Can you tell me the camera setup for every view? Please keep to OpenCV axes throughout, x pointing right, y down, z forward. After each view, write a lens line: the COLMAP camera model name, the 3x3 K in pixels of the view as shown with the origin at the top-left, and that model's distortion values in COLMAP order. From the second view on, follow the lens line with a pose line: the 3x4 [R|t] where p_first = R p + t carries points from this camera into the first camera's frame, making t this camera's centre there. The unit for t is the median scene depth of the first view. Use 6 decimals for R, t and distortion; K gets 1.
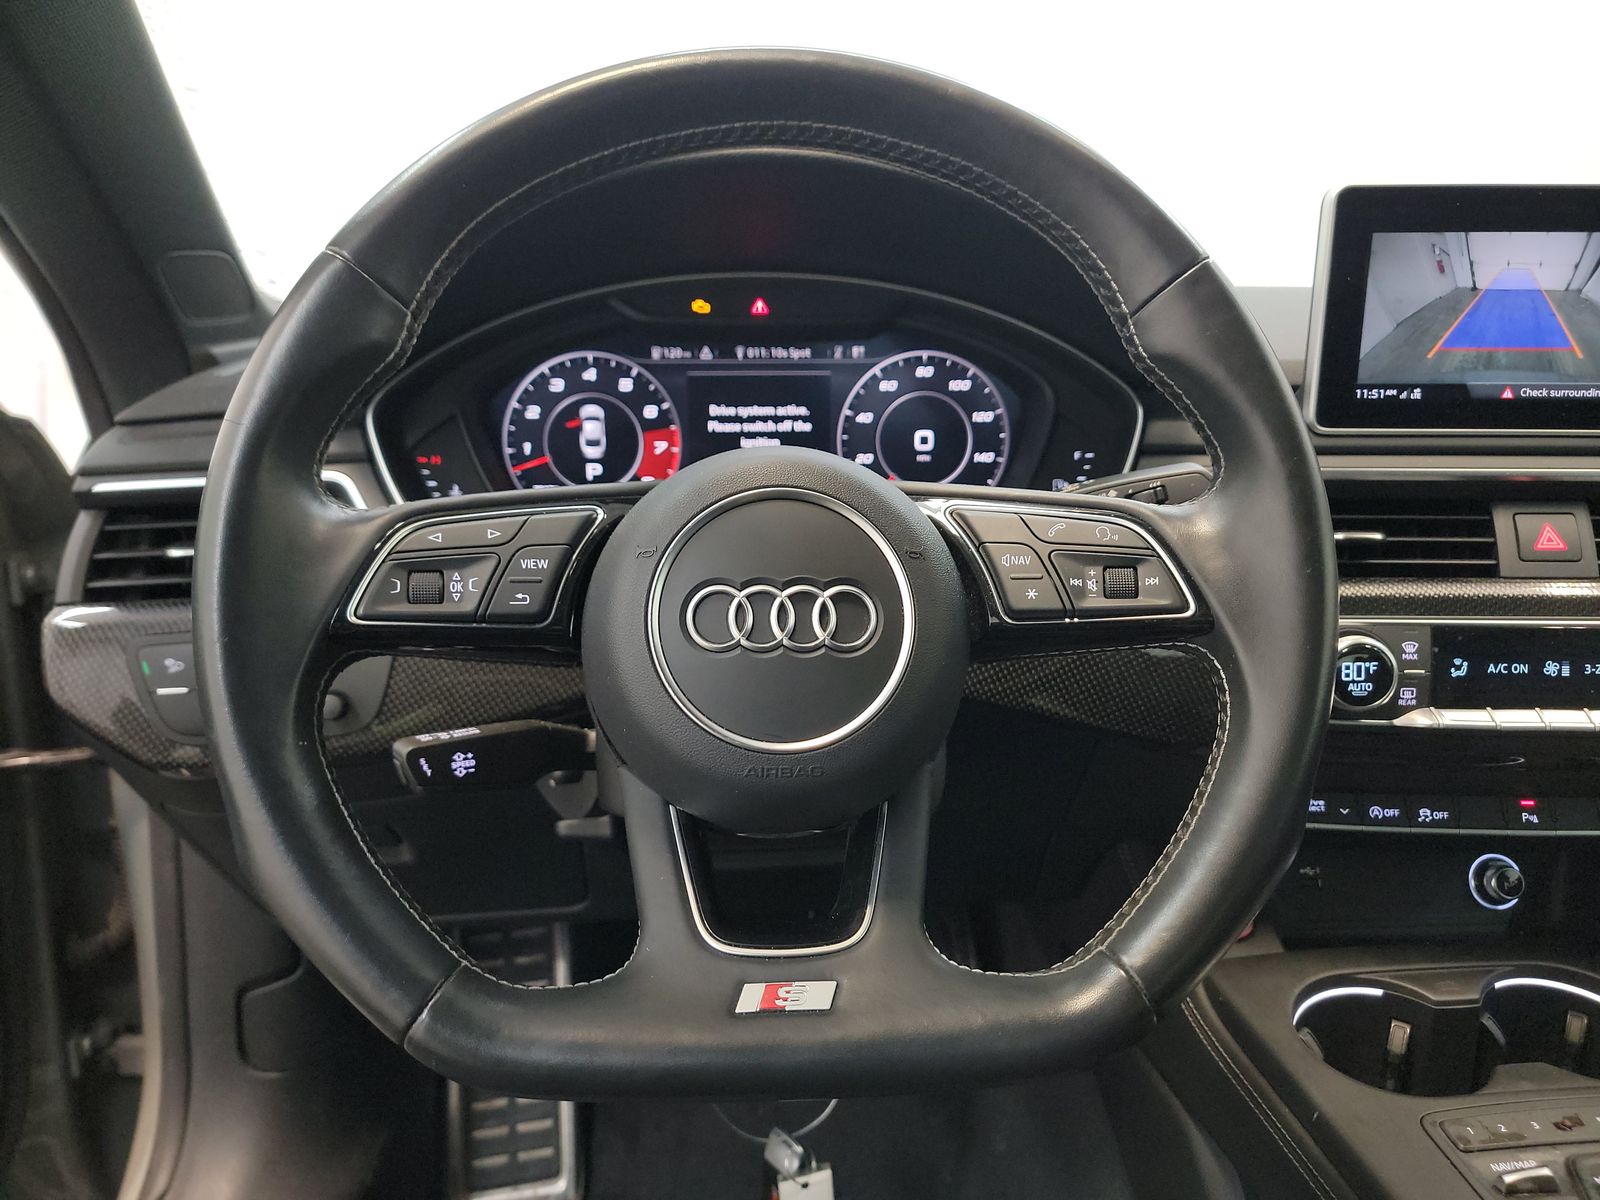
lens RADIAL K [[1108.7, 0, 863.5], [0, 1108.7, 625.7], [0, 0, 1]] dist [0.113170, -0.151032]
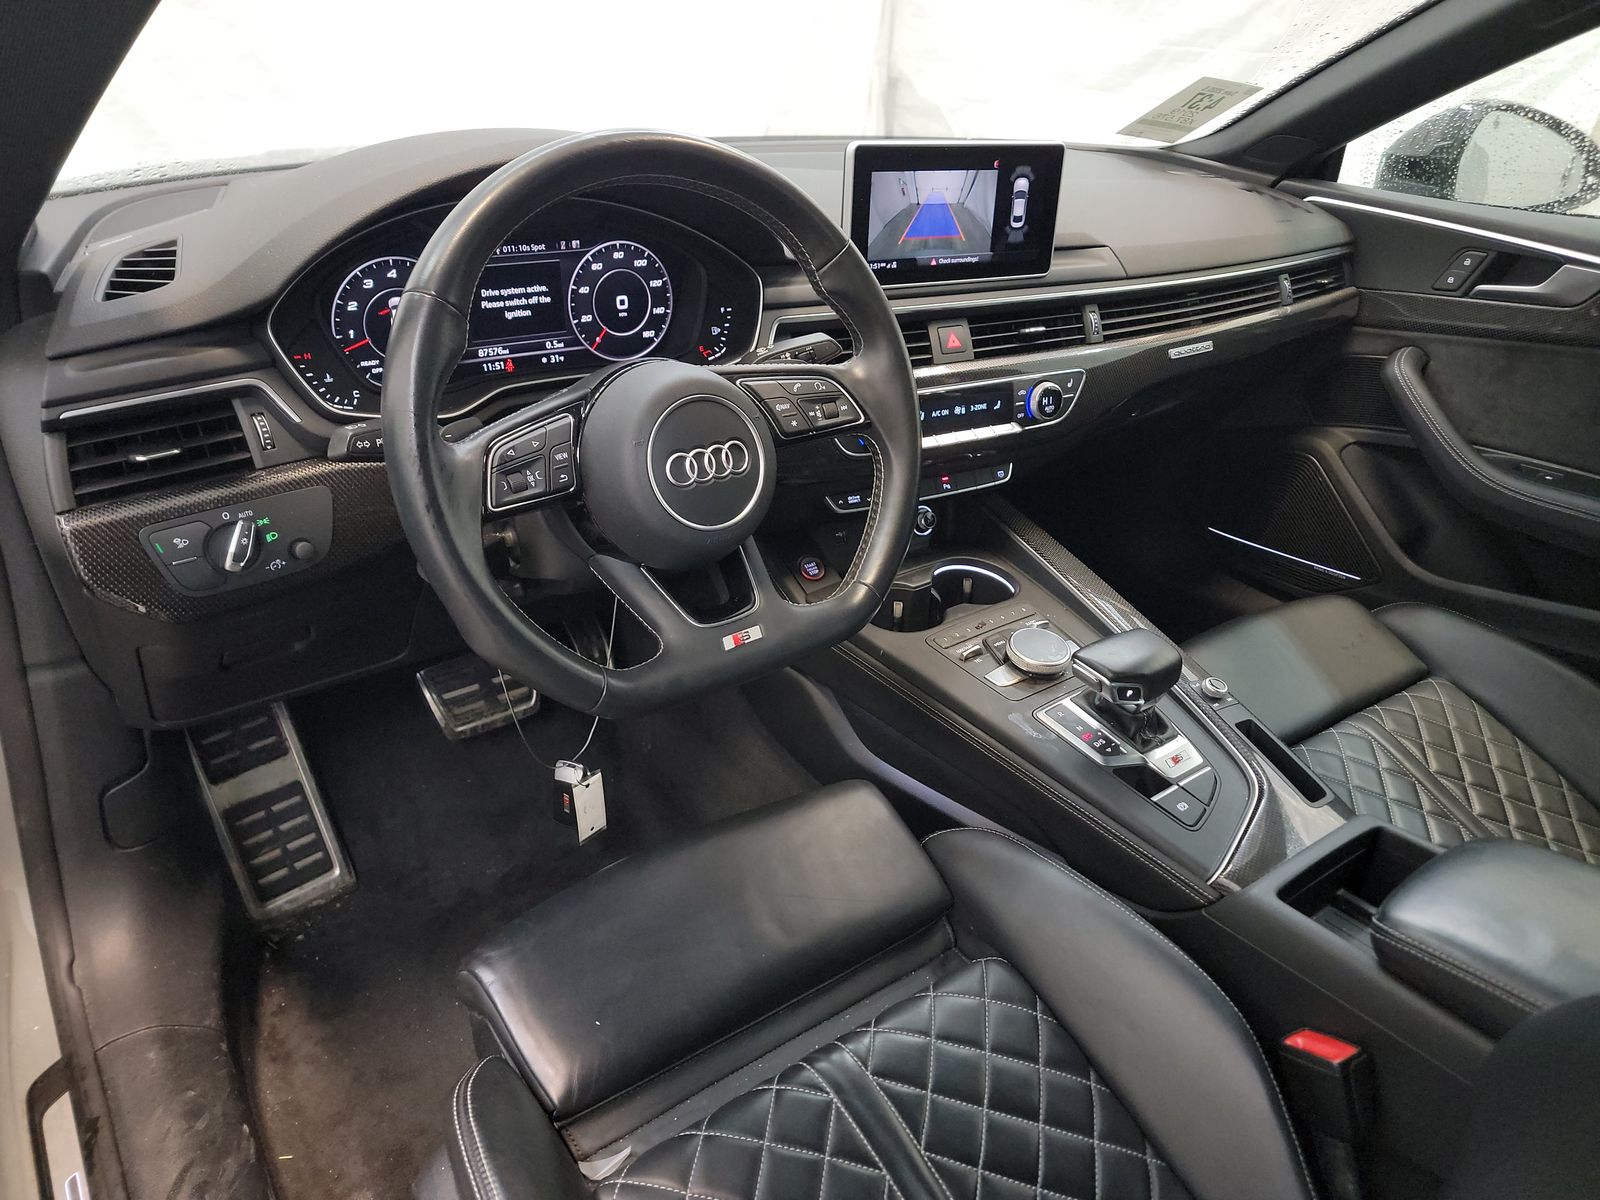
lens RADIAL K [[1080.1, 0, 831.4], [0, 1080.1, 641.2], [0, 0, 1]] dist [0.061574, -0.053737]
pose [[0.830104, -0.237605, 0.504451, -0.568154], [0.083062, 0.947266, 0.309495, -0.167020], [-0.551387, -0.215013, 0.806066, -0.441493]]
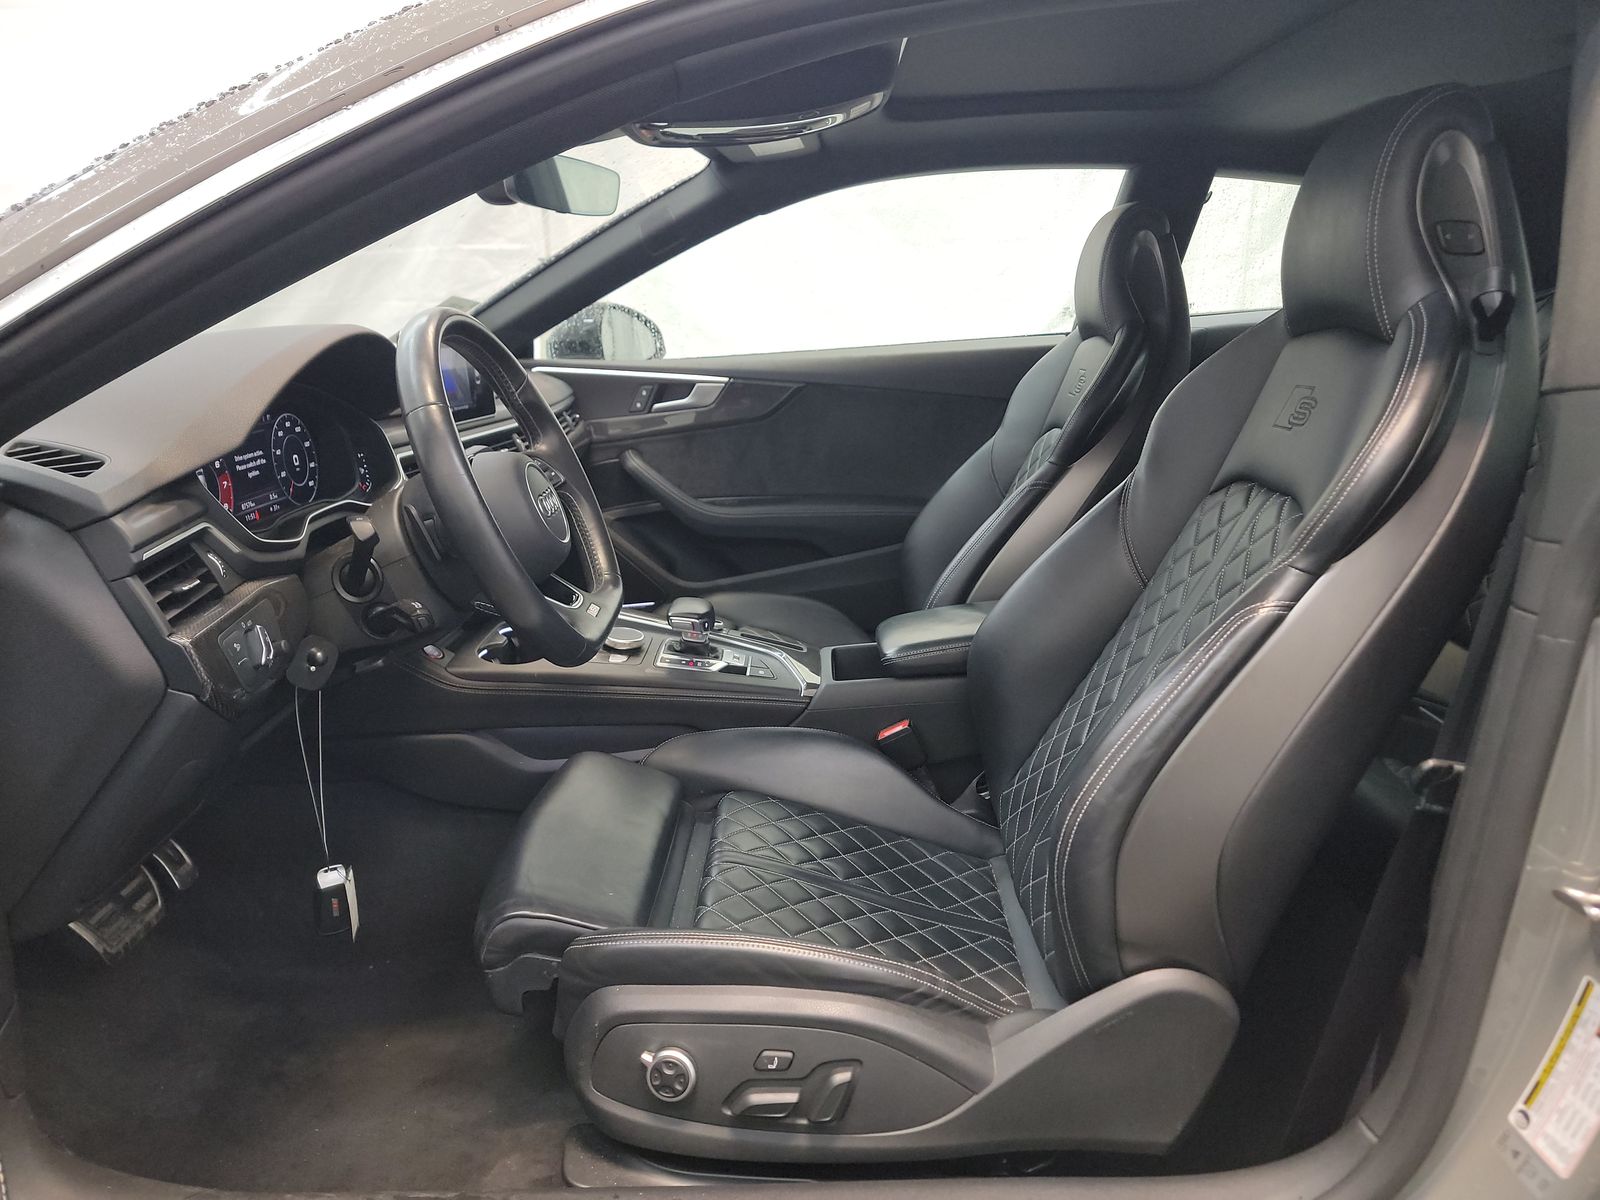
lens RADIAL K [[1080.1, 0, 831.4], [0, 1080.1, 641.2], [0, 0, 1]] dist [0.061574, -0.053737]
pose [[0.041286, -0.293058, 0.955203, -1.803083], [0.249104, 0.928848, 0.274205, -0.166364], [-0.967596, 0.226624, 0.111351, -0.018471]]
